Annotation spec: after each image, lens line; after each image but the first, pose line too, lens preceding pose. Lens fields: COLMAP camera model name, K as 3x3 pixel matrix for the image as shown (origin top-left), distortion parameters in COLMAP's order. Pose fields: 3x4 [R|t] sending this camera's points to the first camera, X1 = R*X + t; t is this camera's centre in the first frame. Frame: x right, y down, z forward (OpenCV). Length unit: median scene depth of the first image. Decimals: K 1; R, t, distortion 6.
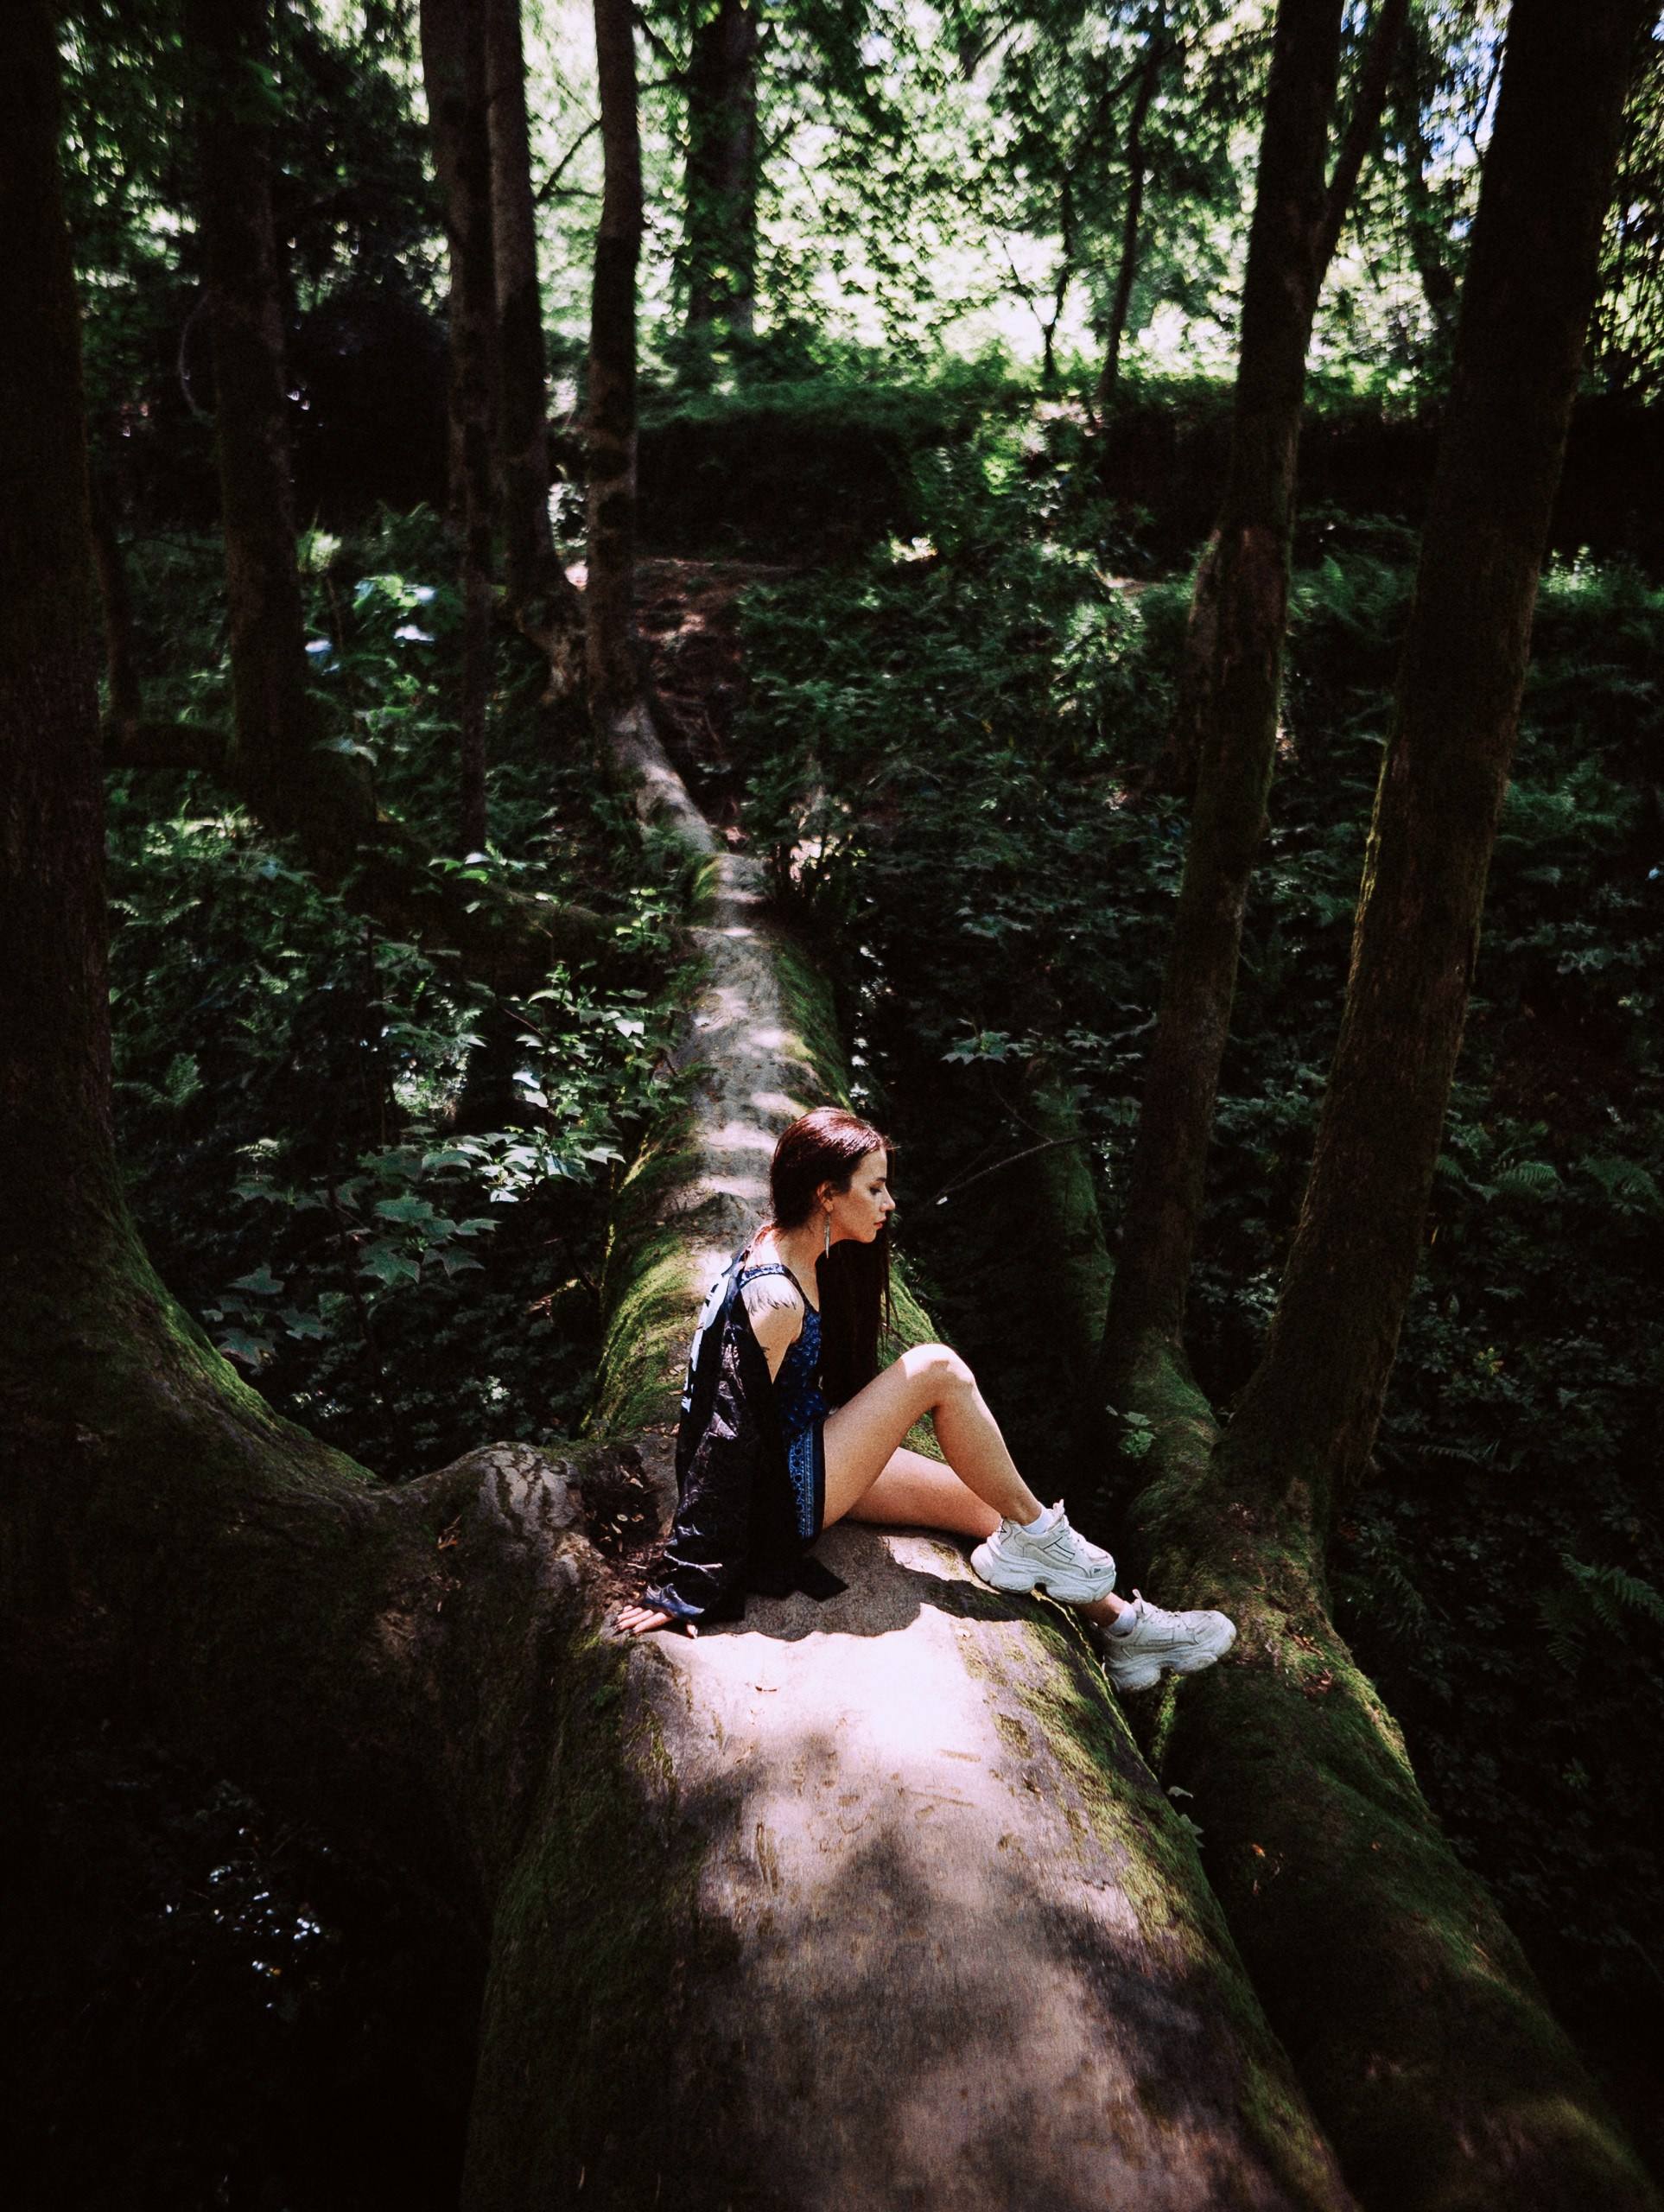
lens RADIAL K [[1701.9, 0, 807.8], [0, 1701.9, 1075.1], [0, 0, 1]] dist [-0.069530, 0.094675]
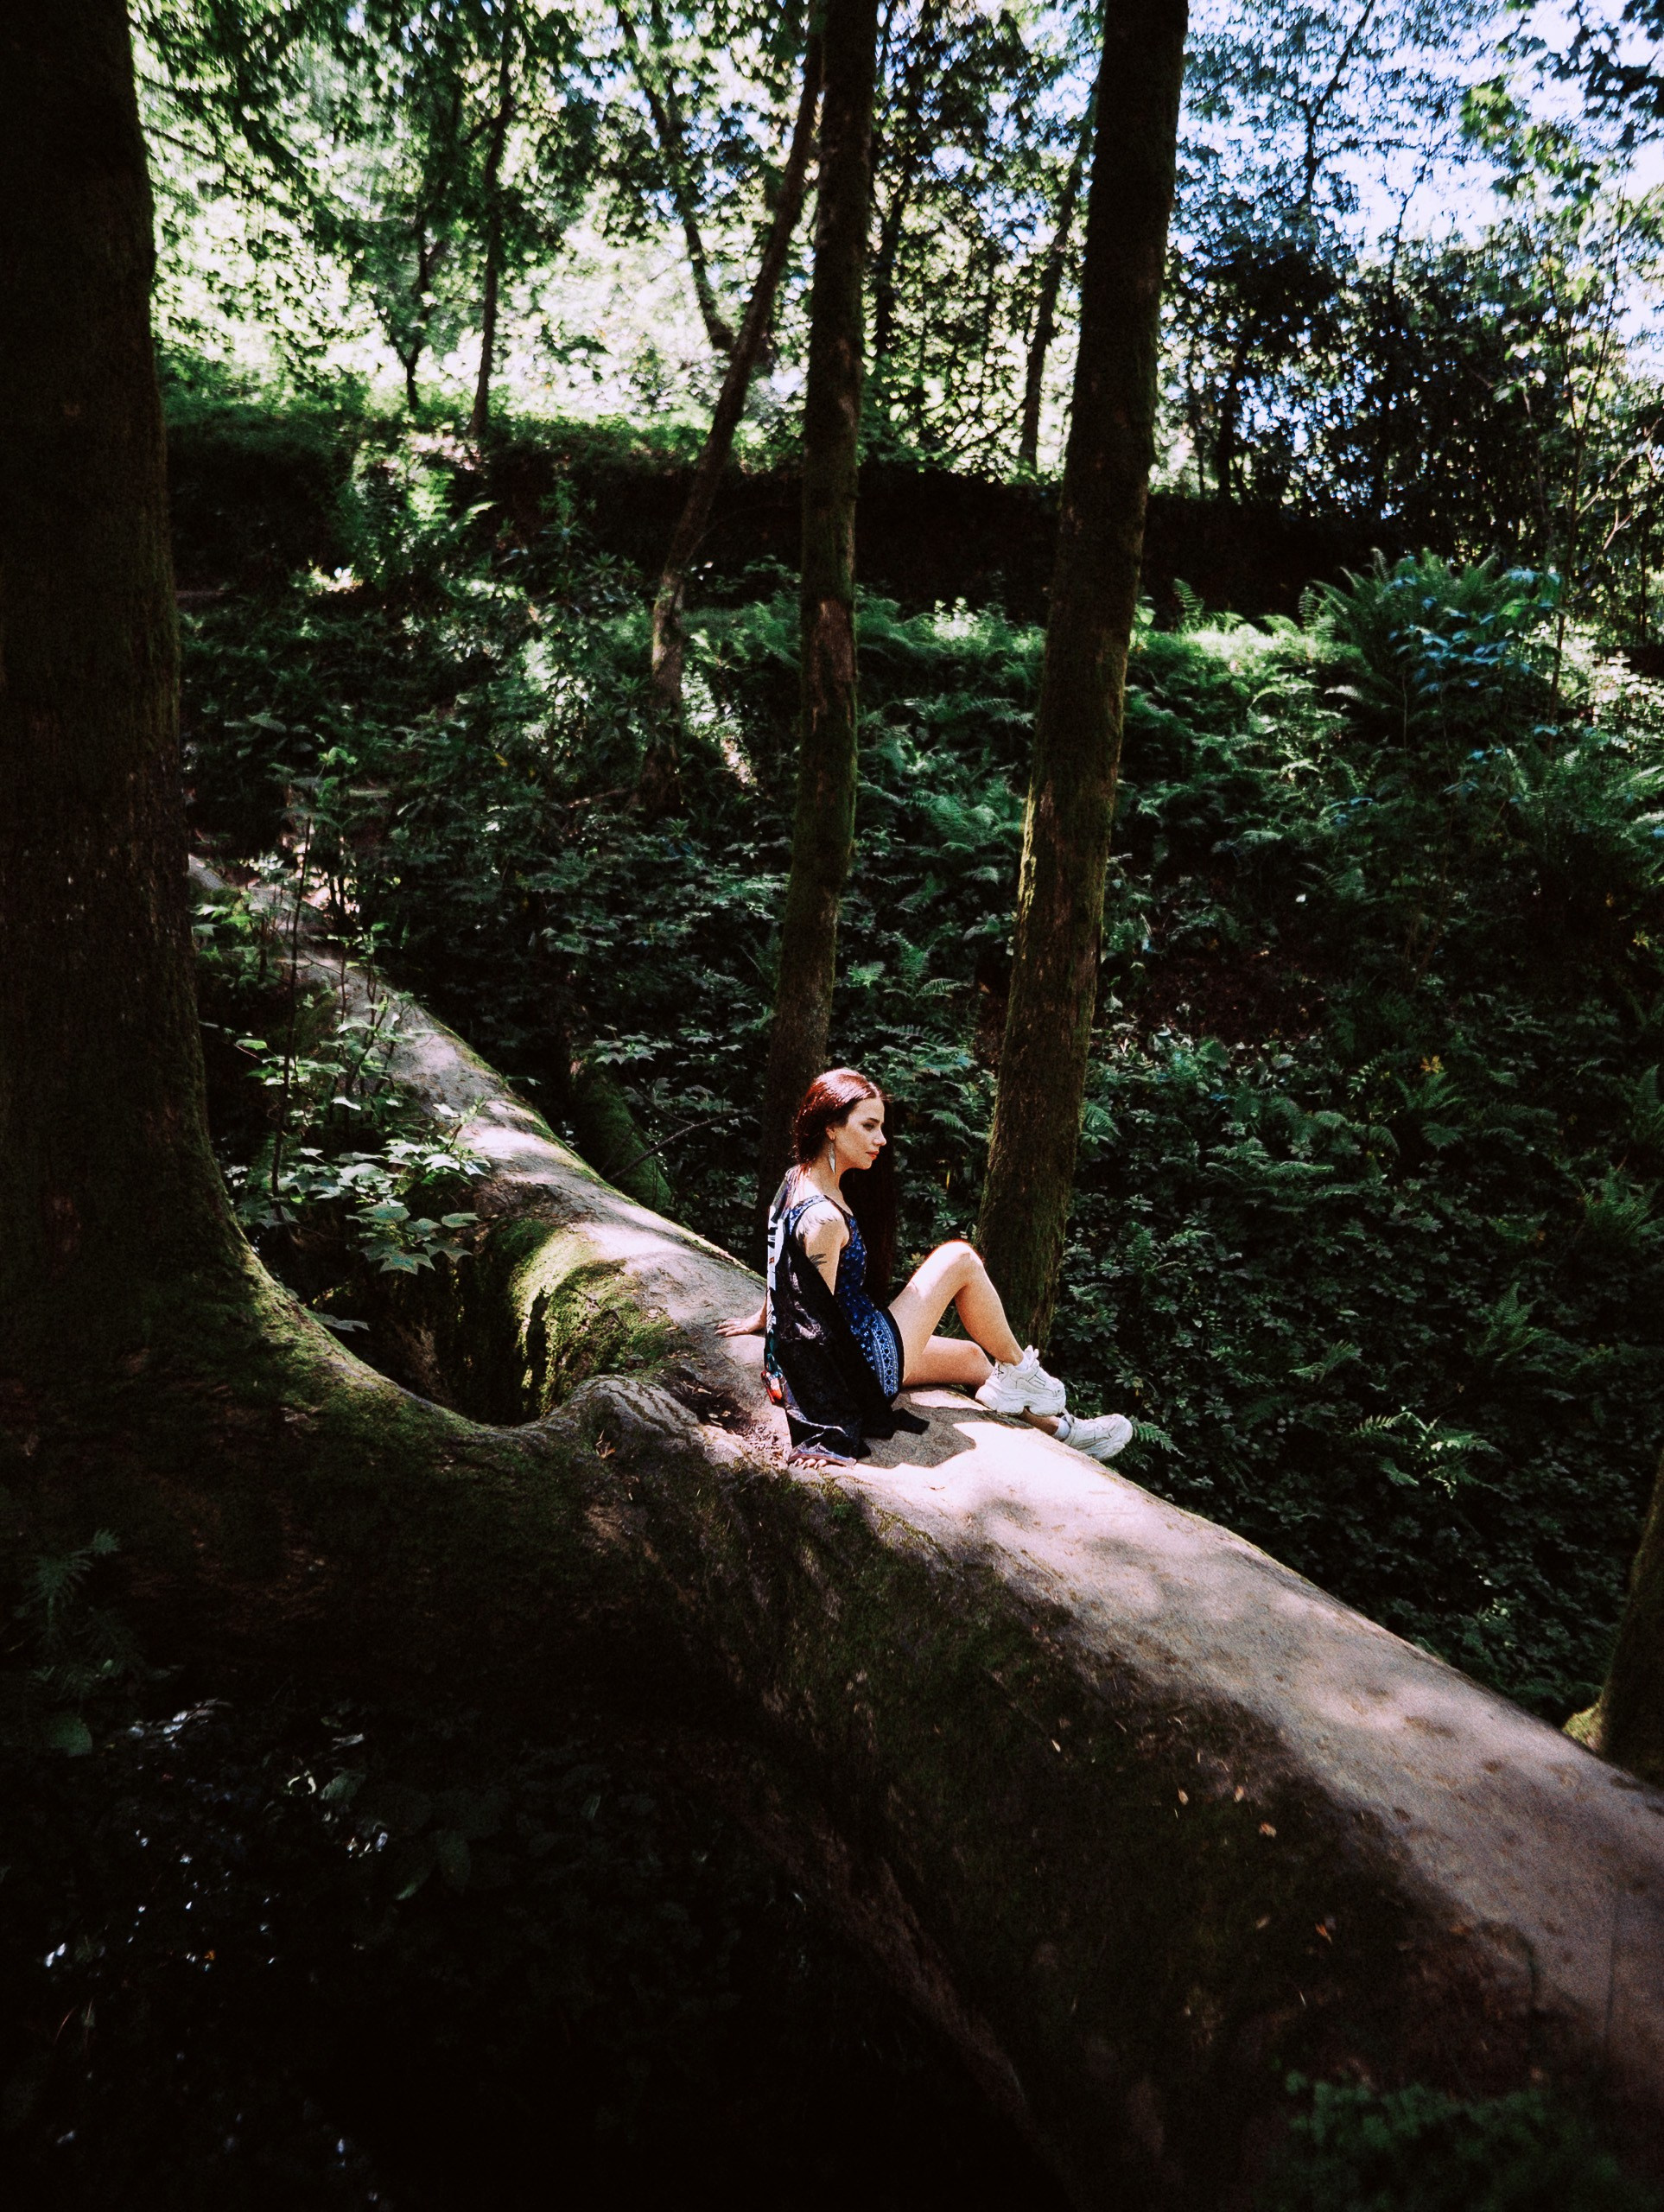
lens RADIAL K [[1701.9, 0, 808.5], [0, 1701.9, 1069.7], [0, 0, 1]] dist [-0.069530, 0.094675]
pose [[0.916341, -0.082528, 0.391802, -0.191758], [0.085801, 0.996270, 0.009181, -0.001819], [-0.391098, 0.025204, 0.920004, -0.078871]]
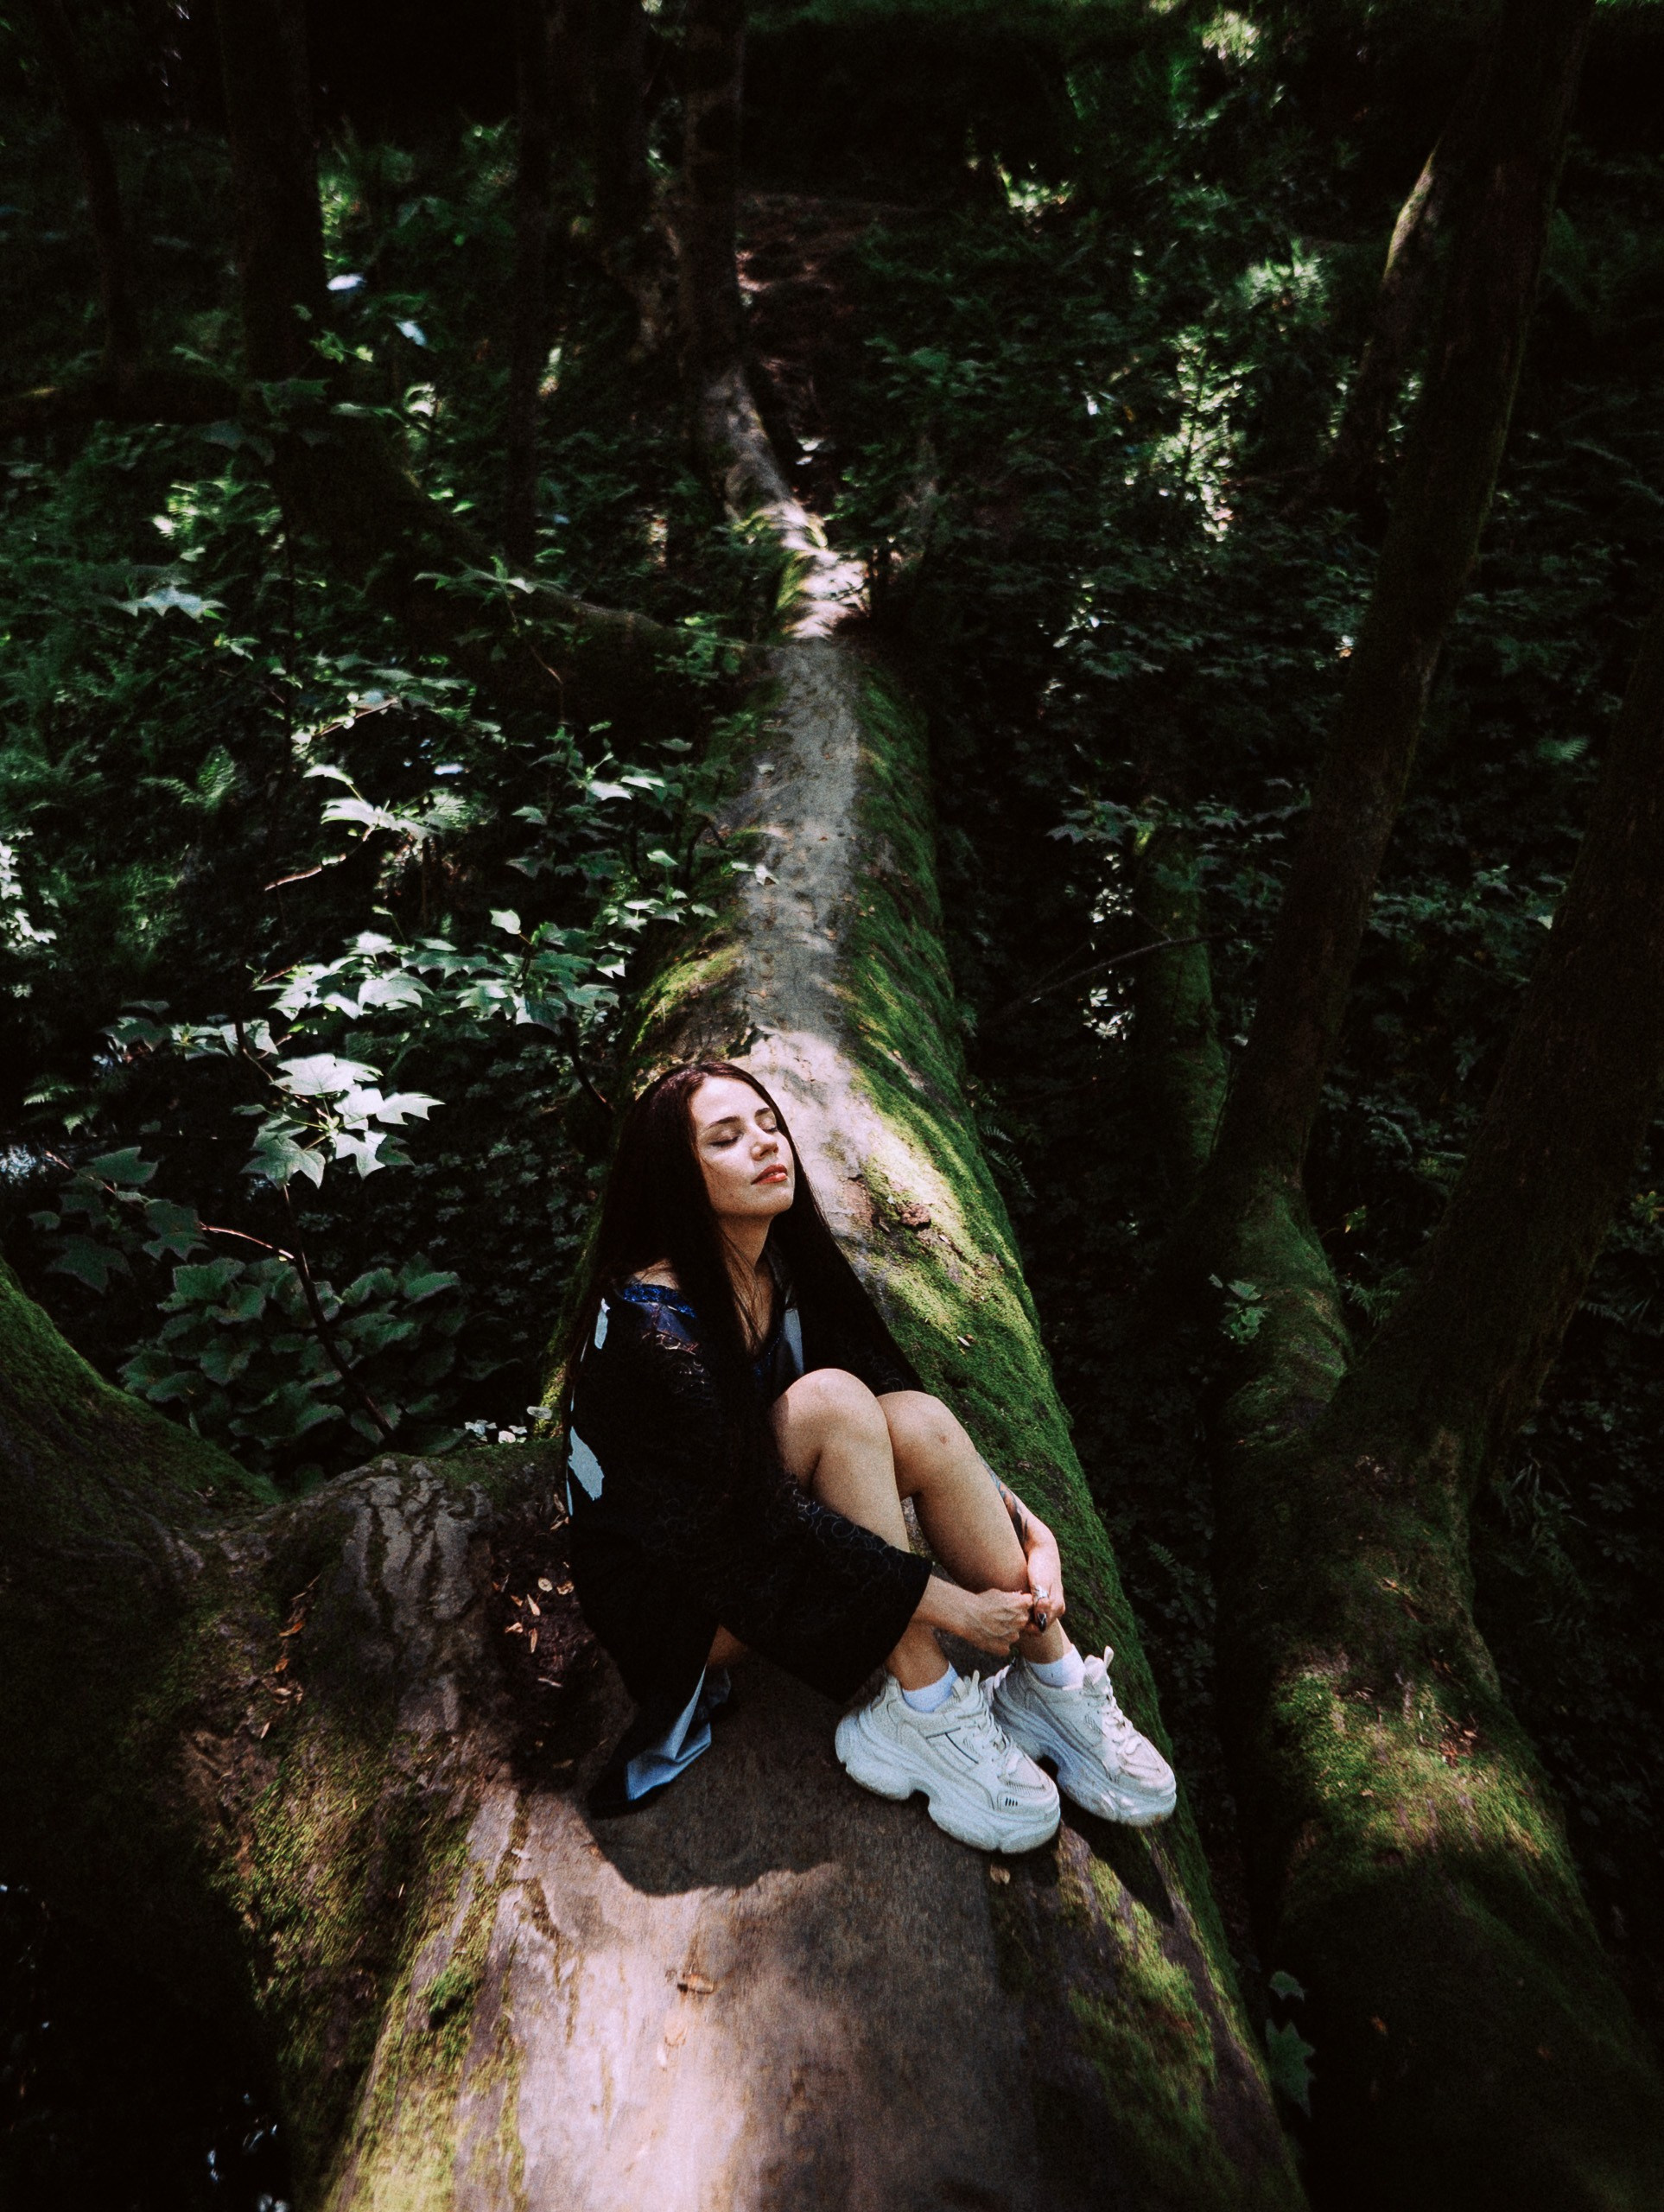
lens RADIAL K [[1701.9, 0, 814.8], [0, 1701.9, 1074.1], [0, 0, 1]] dist [-0.069530, 0.094675]
pose [[0.997075, 0.060297, -0.046976, 0.009476], [-0.050759, 0.981825, 0.182873, -0.032891], [0.057149, -0.179954, 0.982014, 0.123549]]
